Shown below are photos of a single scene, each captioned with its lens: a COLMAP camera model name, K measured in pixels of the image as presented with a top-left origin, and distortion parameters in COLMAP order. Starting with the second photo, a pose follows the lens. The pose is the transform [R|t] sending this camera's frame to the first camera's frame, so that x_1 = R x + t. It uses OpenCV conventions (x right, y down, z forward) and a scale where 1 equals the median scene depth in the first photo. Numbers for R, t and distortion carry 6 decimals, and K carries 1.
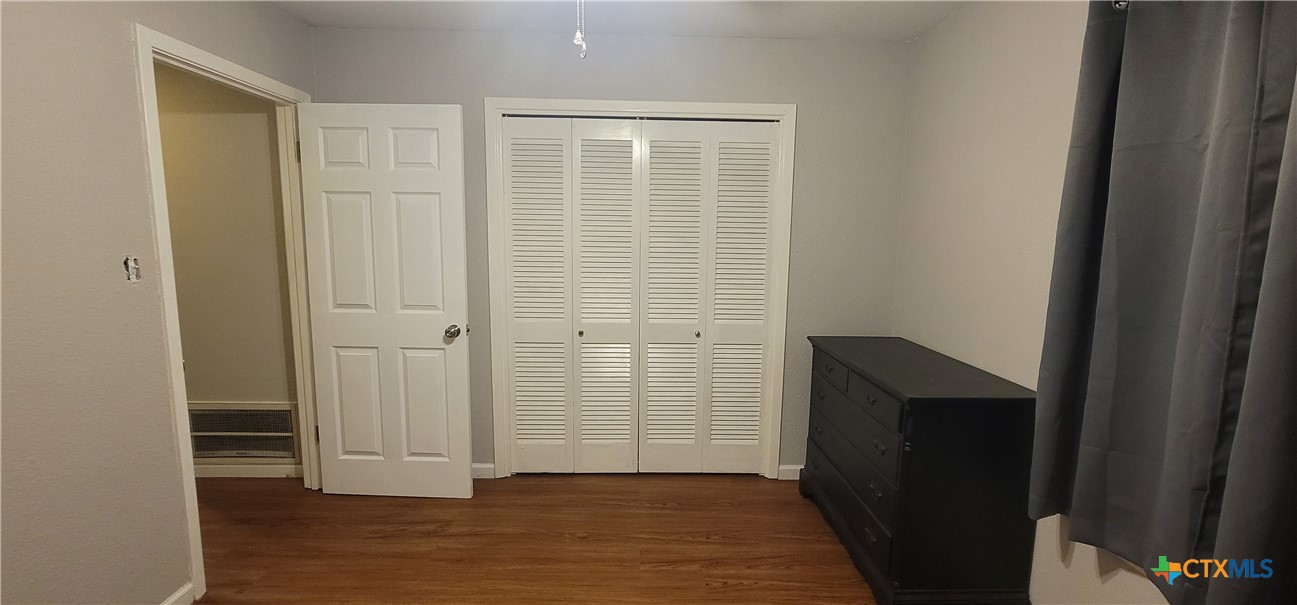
lens RADIAL K [[532.9, 0, 651.0], [0, 532.9, 304.7], [0, 0, 1]] dist [0.001108, 0.000399]
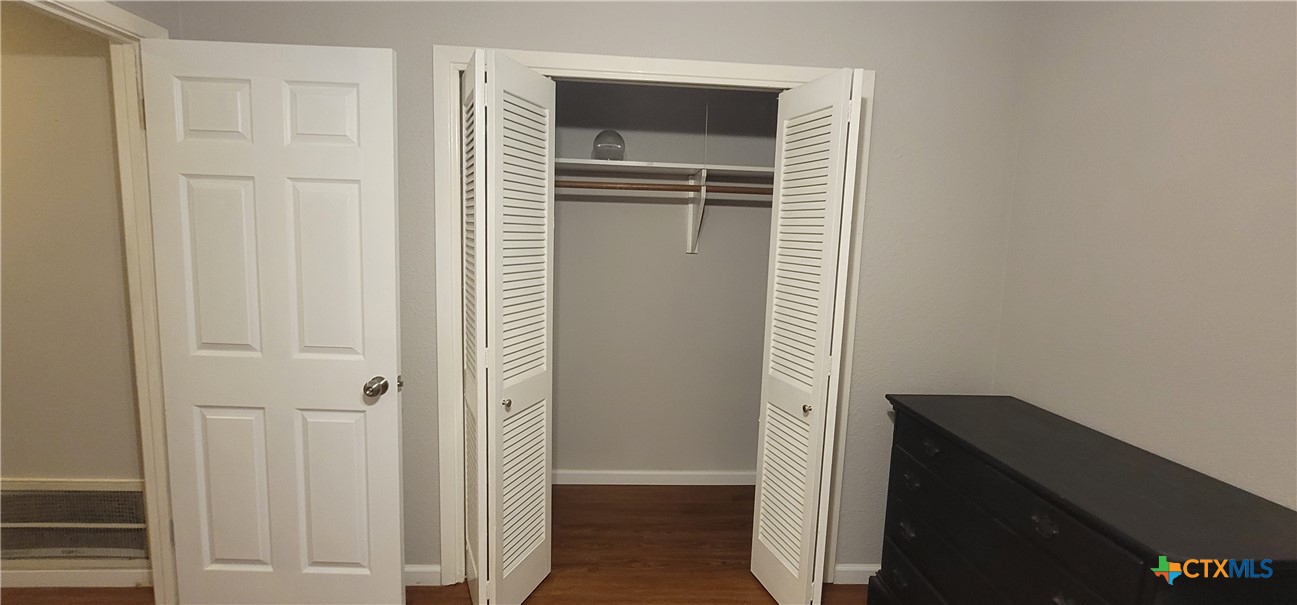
lens RADIAL K [[532.9, 0, 644.8], [0, 532.9, 298.9], [0, 0, 1]] dist [0.001108, 0.000399]
pose [[0.999453, 0.016374, 0.028719, -0.054030], [-0.016254, 0.999858, -0.004407, -0.062578], [-0.028787, 0.003938, 0.999578, 0.314128]]
